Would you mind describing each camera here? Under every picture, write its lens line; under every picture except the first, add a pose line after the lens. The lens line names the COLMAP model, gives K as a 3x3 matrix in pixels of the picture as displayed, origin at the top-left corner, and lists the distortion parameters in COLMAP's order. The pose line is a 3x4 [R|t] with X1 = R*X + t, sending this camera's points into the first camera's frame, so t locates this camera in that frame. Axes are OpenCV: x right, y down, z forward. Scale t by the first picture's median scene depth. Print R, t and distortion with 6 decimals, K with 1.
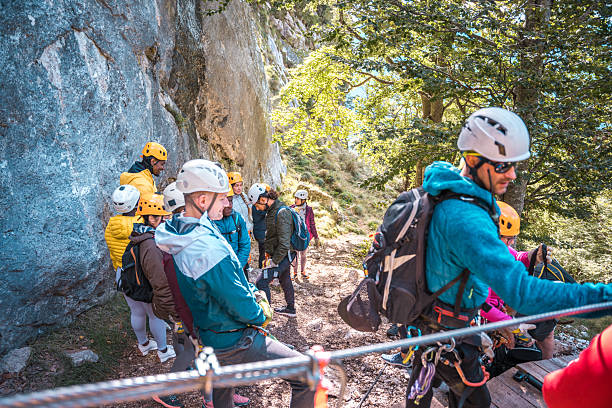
lens RADIAL K [[419.2, 0, 306.0], [0, 419.2, 204.0], [0, 0, 1]] dist [-0.180317, 0.140257]
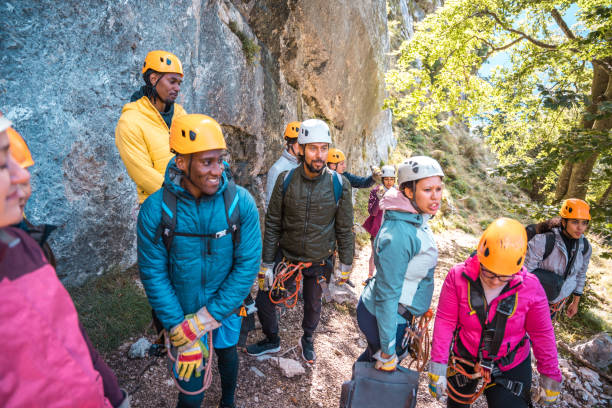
lens RADIAL K [[419.2, 0, 306.0], [0, 419.2, 204.0], [0, 0, 1]] dist [-0.180317, 0.140257]
pose [[0.954499, 0.176424, -0.240429, 0.005054], [-0.159534, 0.983249, 0.088147, -0.005883], [0.251953, -0.045779, 0.966656, 0.151616]]
